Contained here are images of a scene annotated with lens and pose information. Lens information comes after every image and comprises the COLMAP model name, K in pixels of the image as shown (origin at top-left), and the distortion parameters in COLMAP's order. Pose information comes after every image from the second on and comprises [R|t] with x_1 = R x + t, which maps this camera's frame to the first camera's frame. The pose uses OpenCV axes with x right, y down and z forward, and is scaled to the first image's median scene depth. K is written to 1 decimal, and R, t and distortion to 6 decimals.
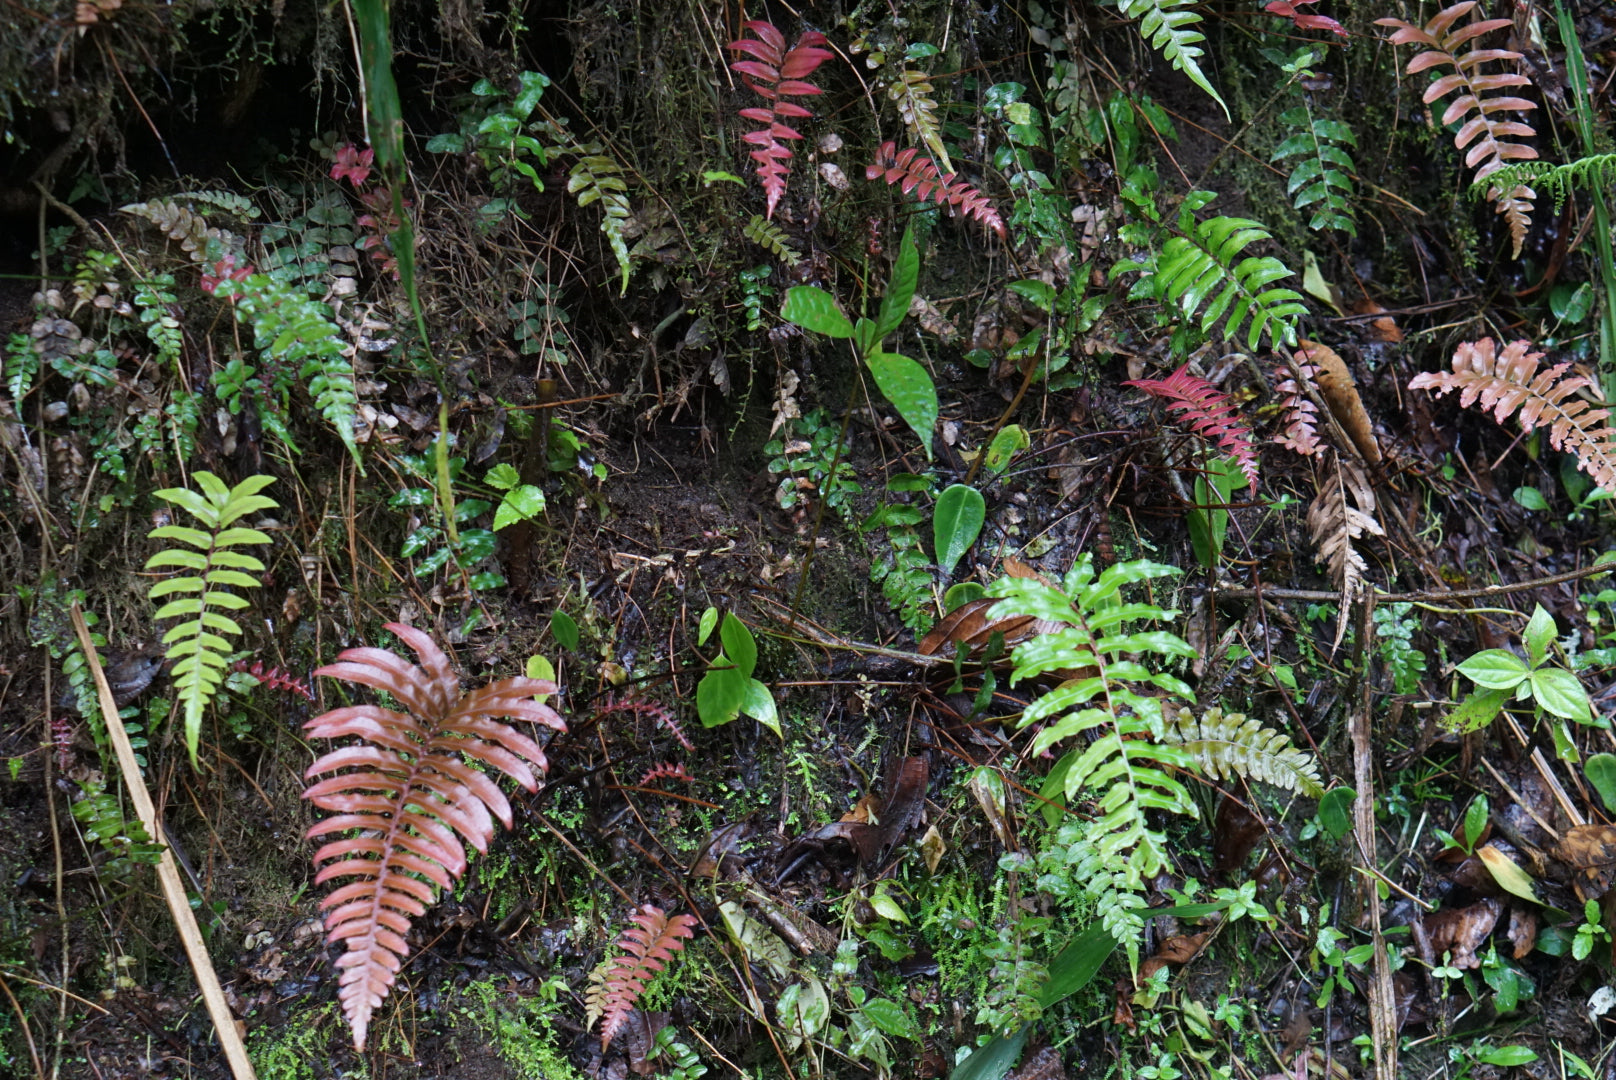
lens RADIAL K [[3807.1, 0, 808.0], [0, 3807.1, 540.0], [0, 0, 1]] dist [0.226298, -0.056069]
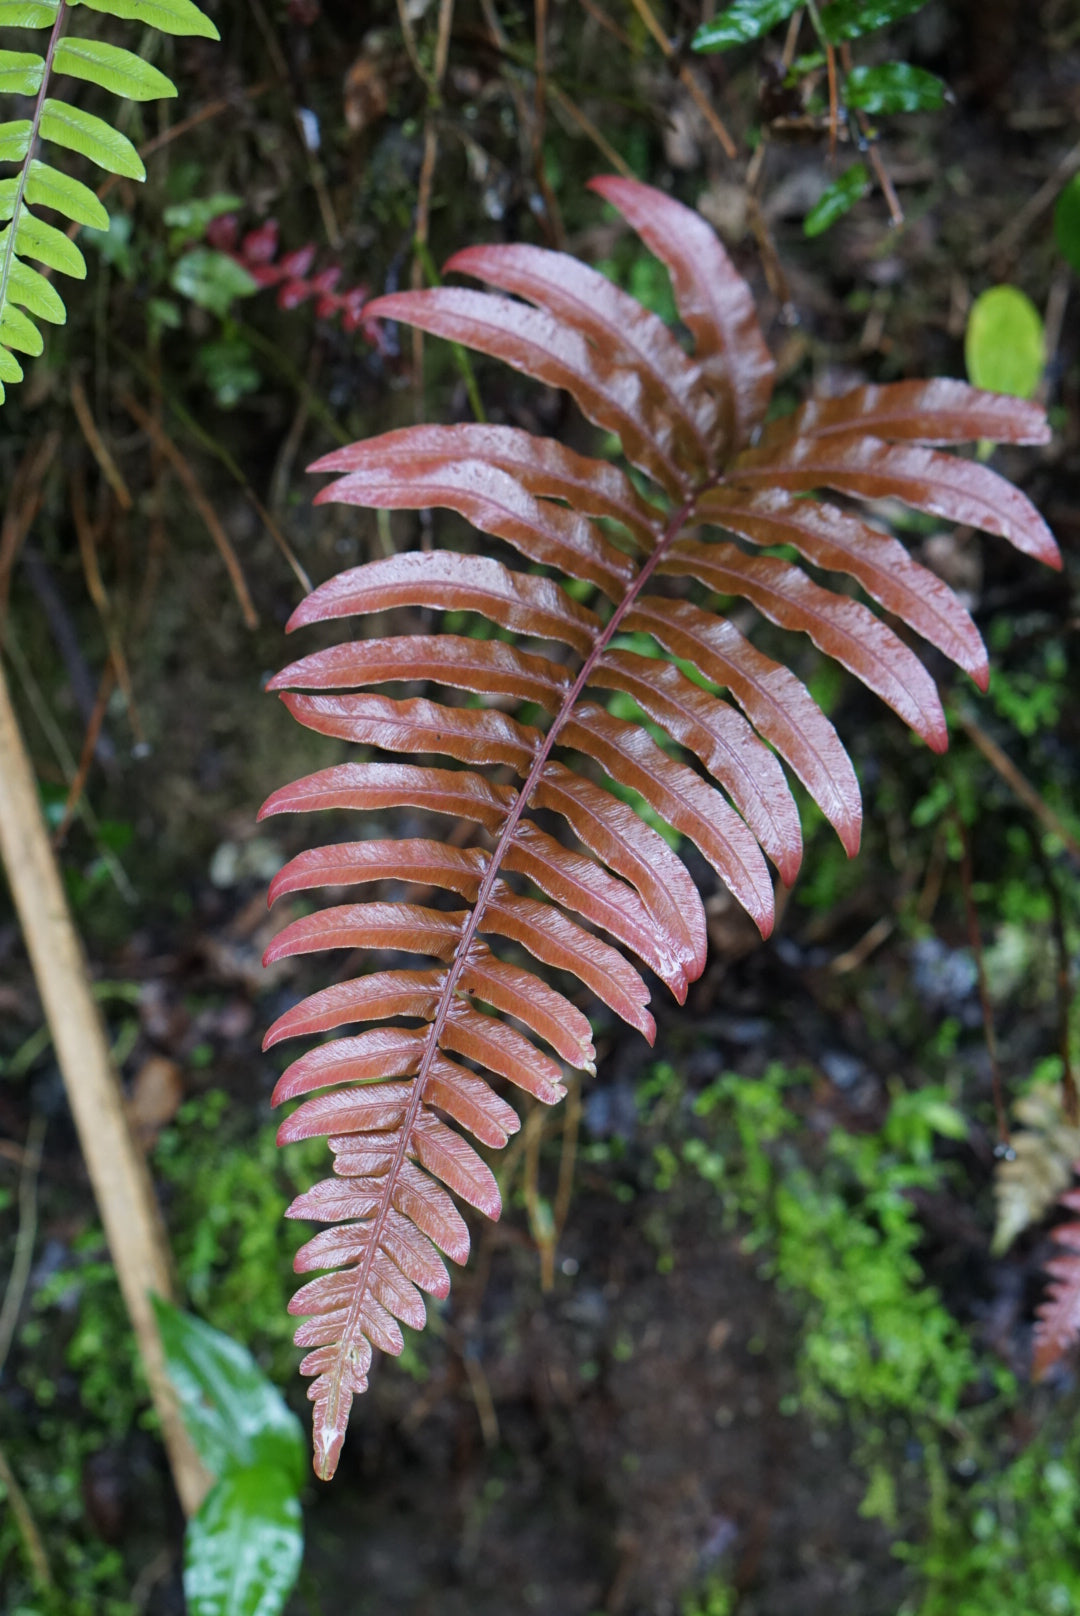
lens RADIAL K [[3807.1, 0, 540.0], [0, 3807.1, 808.0], [0, 0, 1]] dist [0.226298, -0.056069]
pose [[0.975593, 0.156454, -0.154081, -0.051744], [-0.115335, 0.962193, 0.246745, -0.009327], [0.186859, -0.222951, 0.956753, 0.648545]]
